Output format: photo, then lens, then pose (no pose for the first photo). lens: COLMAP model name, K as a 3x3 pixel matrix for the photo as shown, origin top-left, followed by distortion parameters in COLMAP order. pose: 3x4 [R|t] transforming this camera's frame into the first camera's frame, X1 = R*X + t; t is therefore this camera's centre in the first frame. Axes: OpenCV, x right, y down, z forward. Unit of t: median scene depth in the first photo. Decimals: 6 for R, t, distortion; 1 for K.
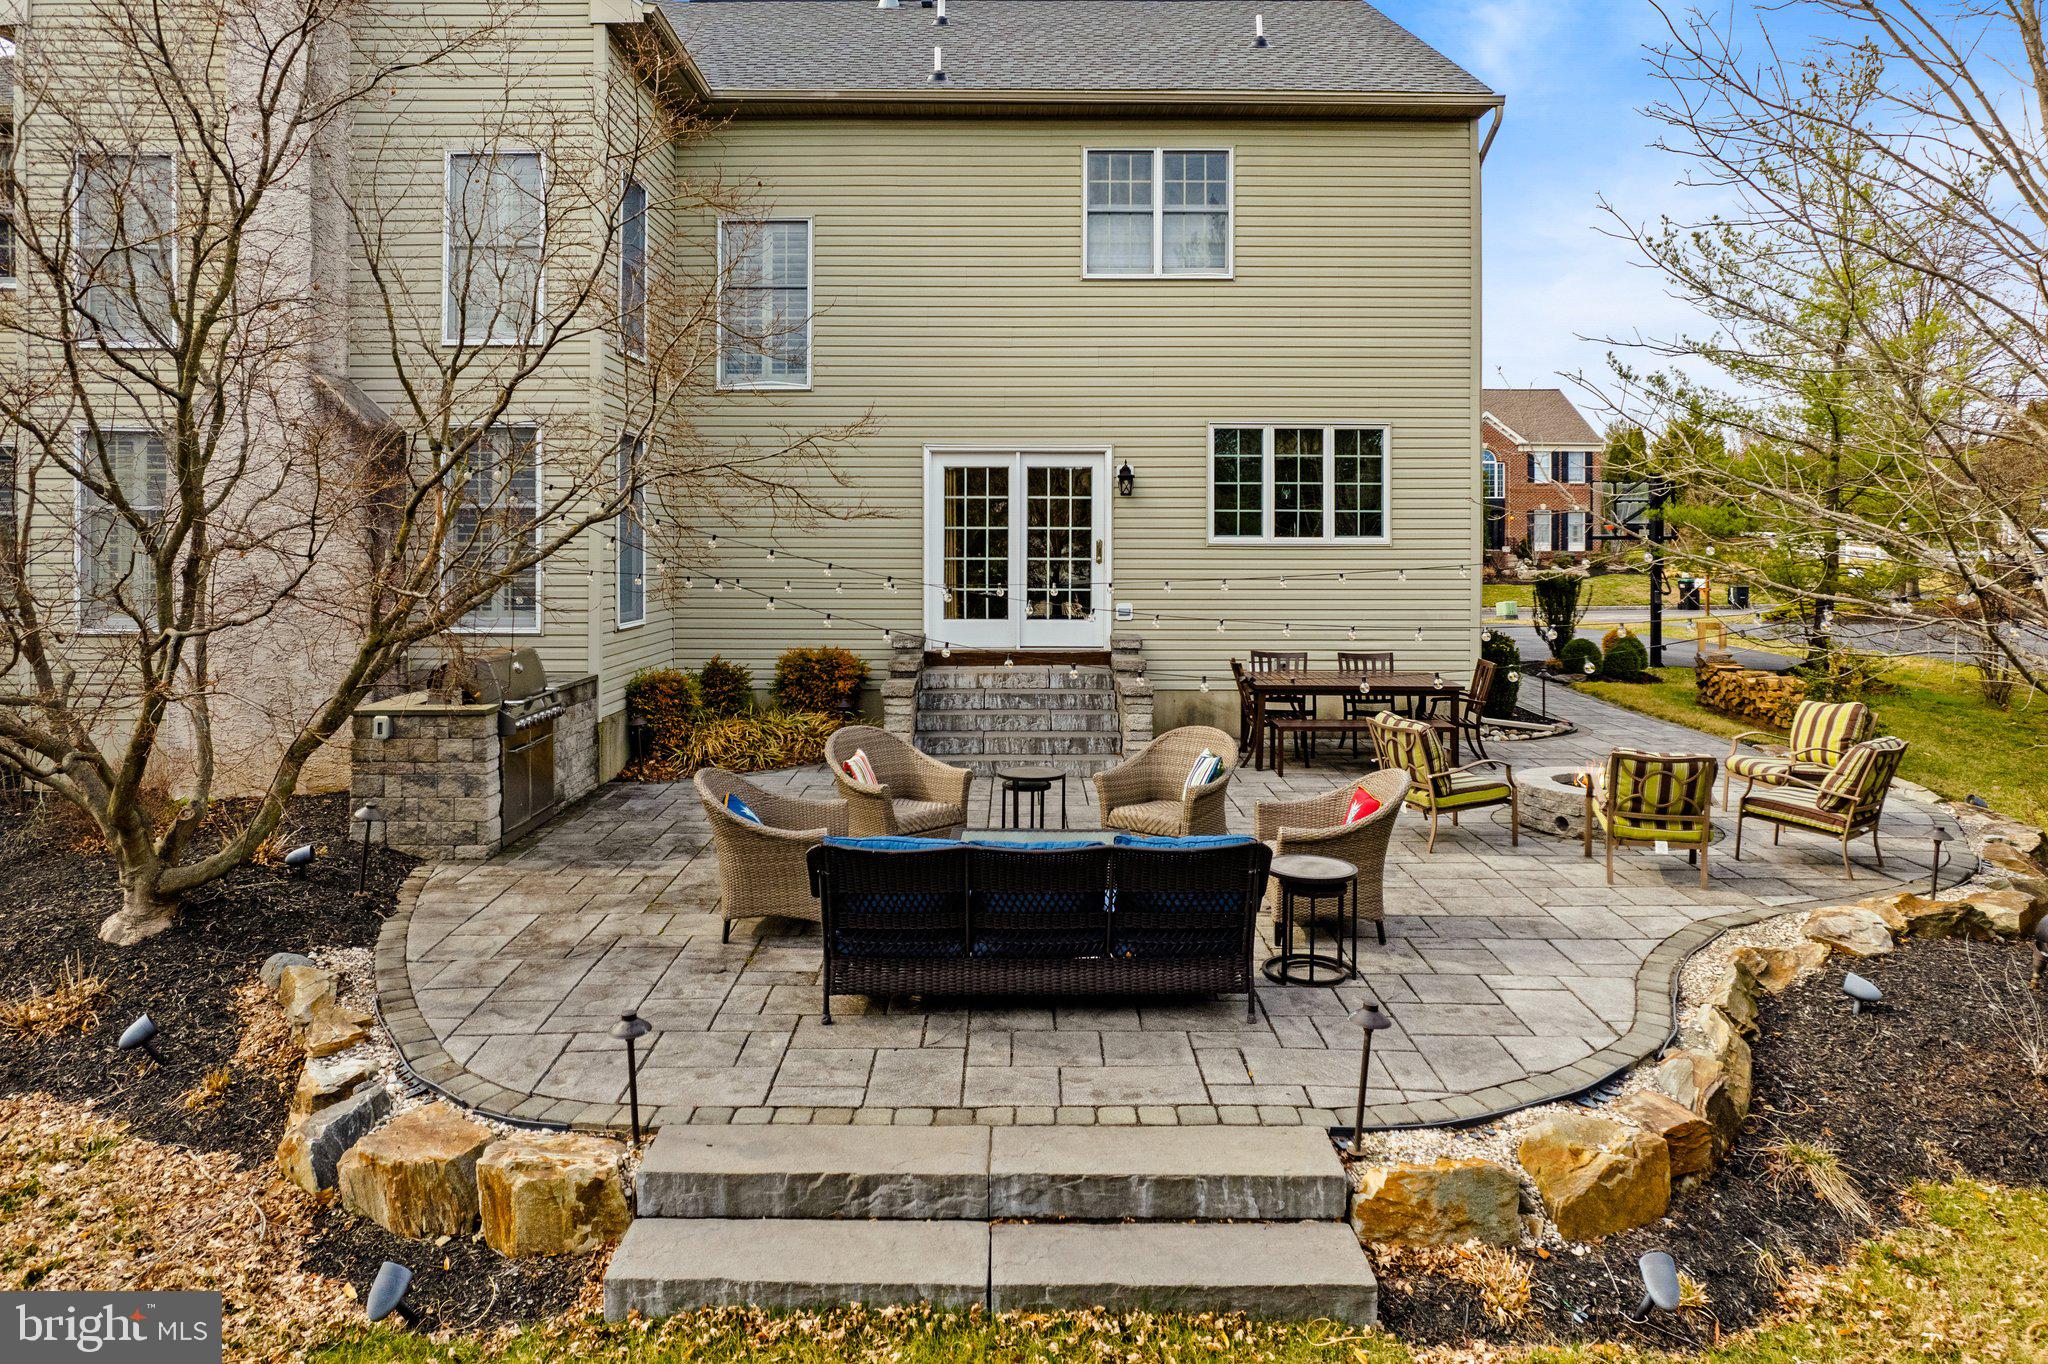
lens RADIAL K [[1310.8, 0, 1038.6], [0, 1310.8, 693.9], [0, 0, 1]] dist [-0.078105, 0.075788]
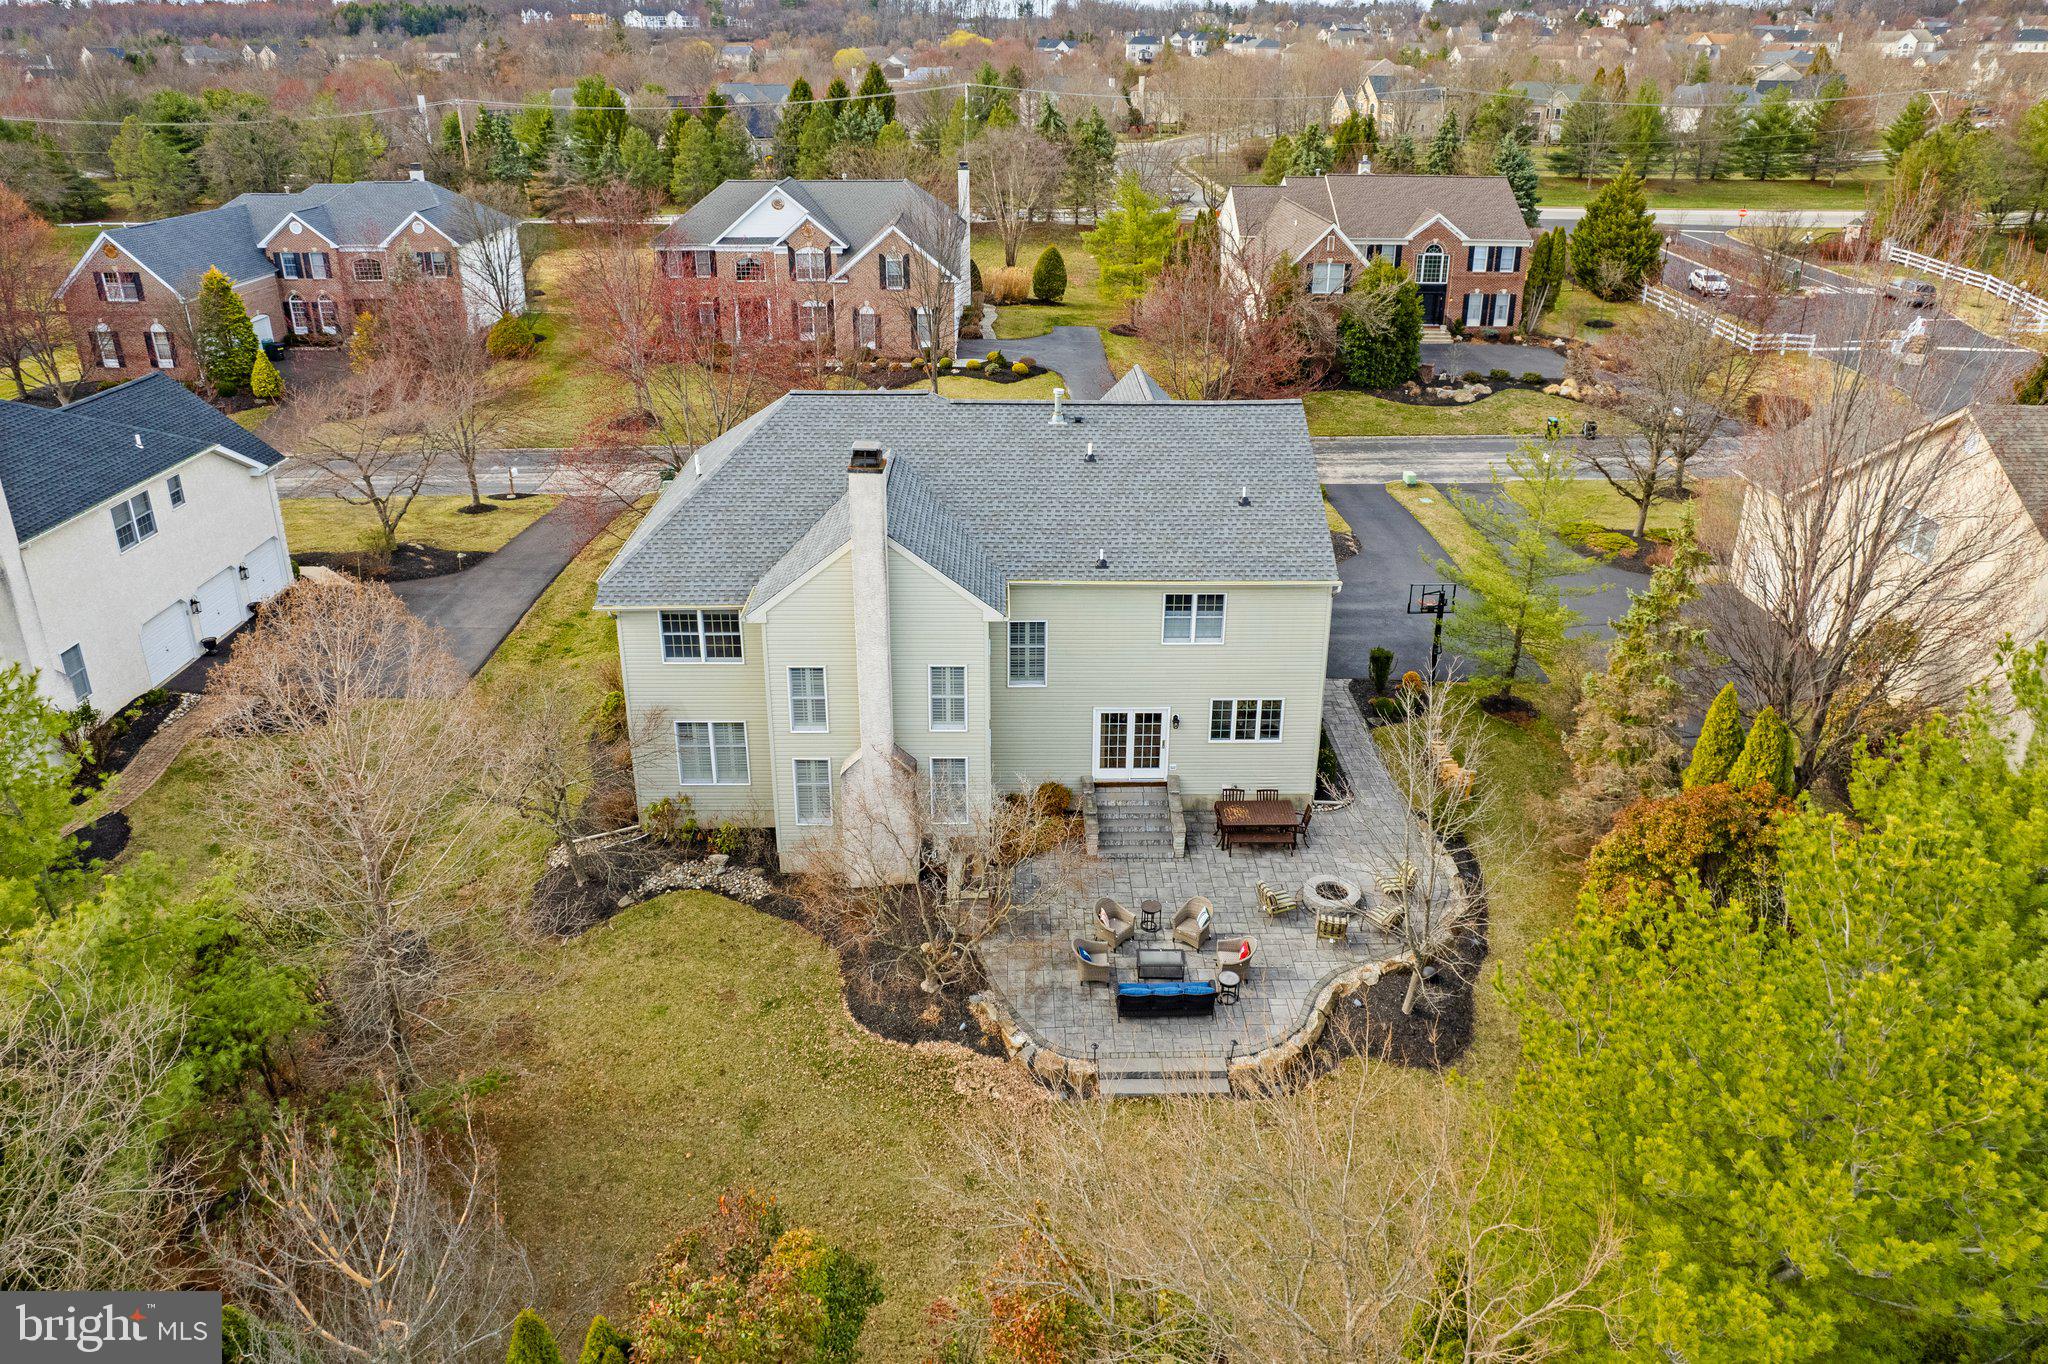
lens RADIAL K [[1310.8, 0, 1038.6], [0, 1310.8, 693.9], [0, 0, 1]] dist [-0.078105, 0.075788]
pose [[0.999859, -0.008116, 0.014686, -0.224021], [0.001891, 0.924147, 0.382033, -1.138869], [-0.016672, -0.381952, 0.924032, -1.234400]]
